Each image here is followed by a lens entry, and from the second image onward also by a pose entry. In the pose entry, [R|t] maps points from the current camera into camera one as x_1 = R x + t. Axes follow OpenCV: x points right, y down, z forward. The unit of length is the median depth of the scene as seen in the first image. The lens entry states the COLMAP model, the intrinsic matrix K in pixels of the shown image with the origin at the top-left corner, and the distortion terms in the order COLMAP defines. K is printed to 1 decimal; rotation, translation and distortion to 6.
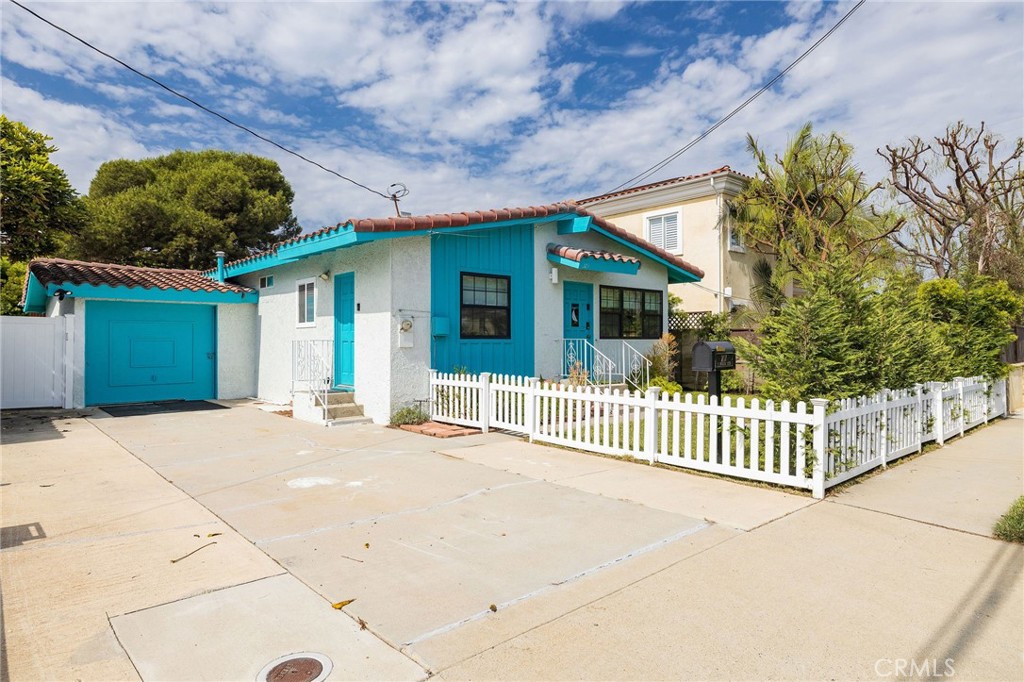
lens RADIAL K [[593.3, 0, 512.3], [0, 593.3, 342.3], [0, 0, 1]] dist [-0.000299, -0.000059]
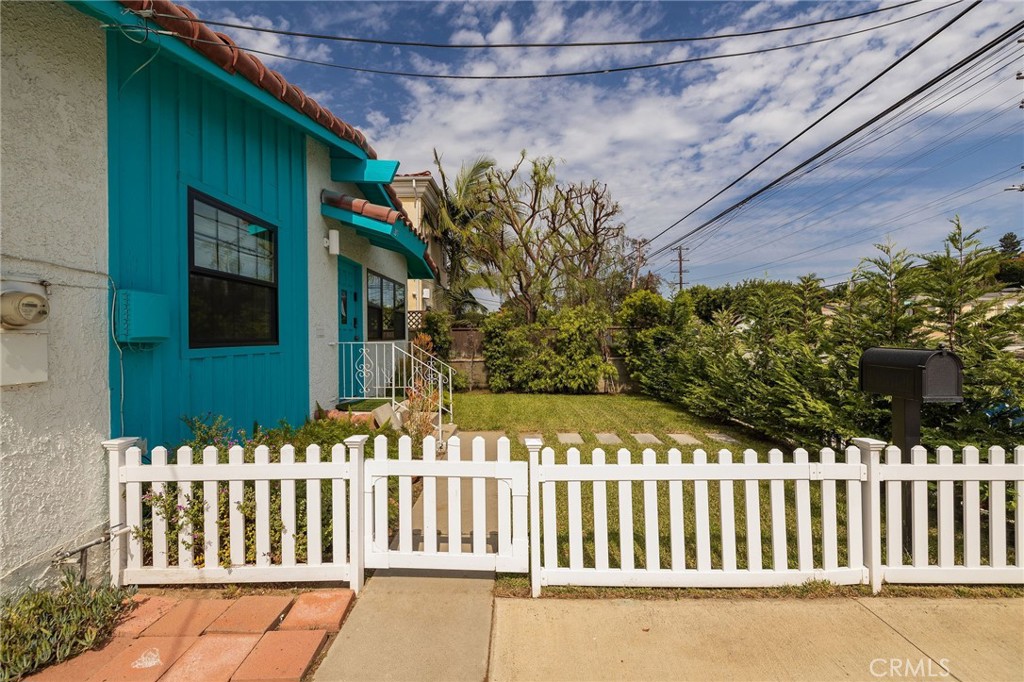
lens RADIAL K [[430.3, 0, 519.1], [0, 430.3, 337.5], [0, 0, 1]] dist [-0.001216, 0.000114]
pose [[0.667544, -0.008728, 0.744519, -0.167043], [0.010498, 0.999942, 0.002309, -0.012432], [-0.744496, 0.006275, 0.667597, 0.660625]]
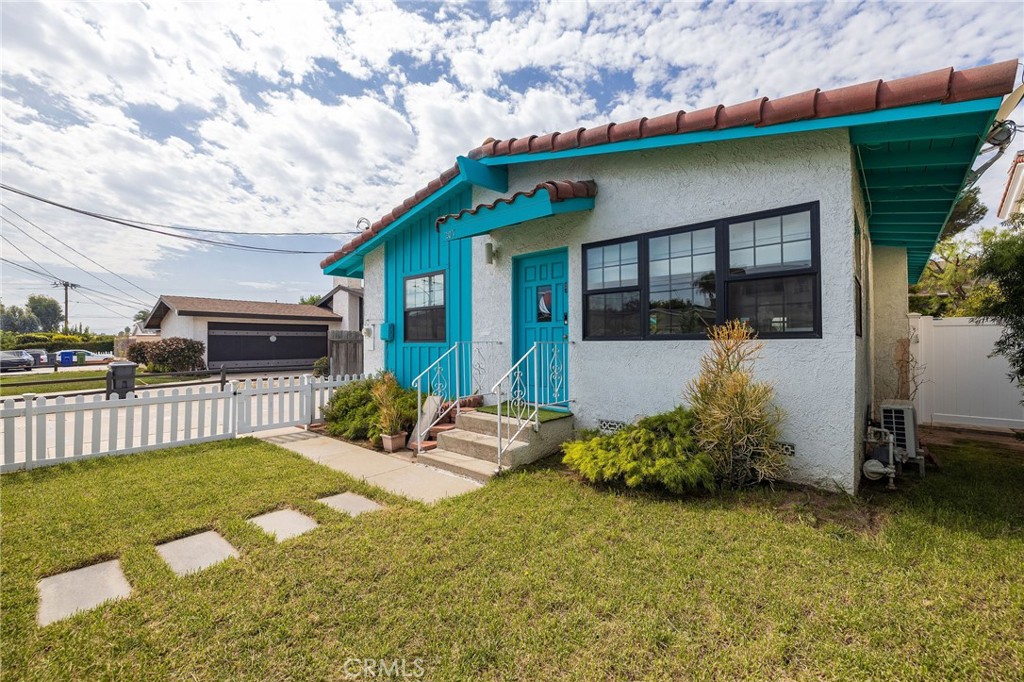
lens RADIAL K [[430.3, 0, 511.9], [0, 430.3, 337.7], [0, 0, 1]] dist [-0.001216, 0.000114]
pose [[0.110074, -0.009034, -0.993882, 0.722484], [0.003987, 0.999955, -0.008648, -0.006459], [0.993915, -0.003011, 0.110105, 1.172587]]
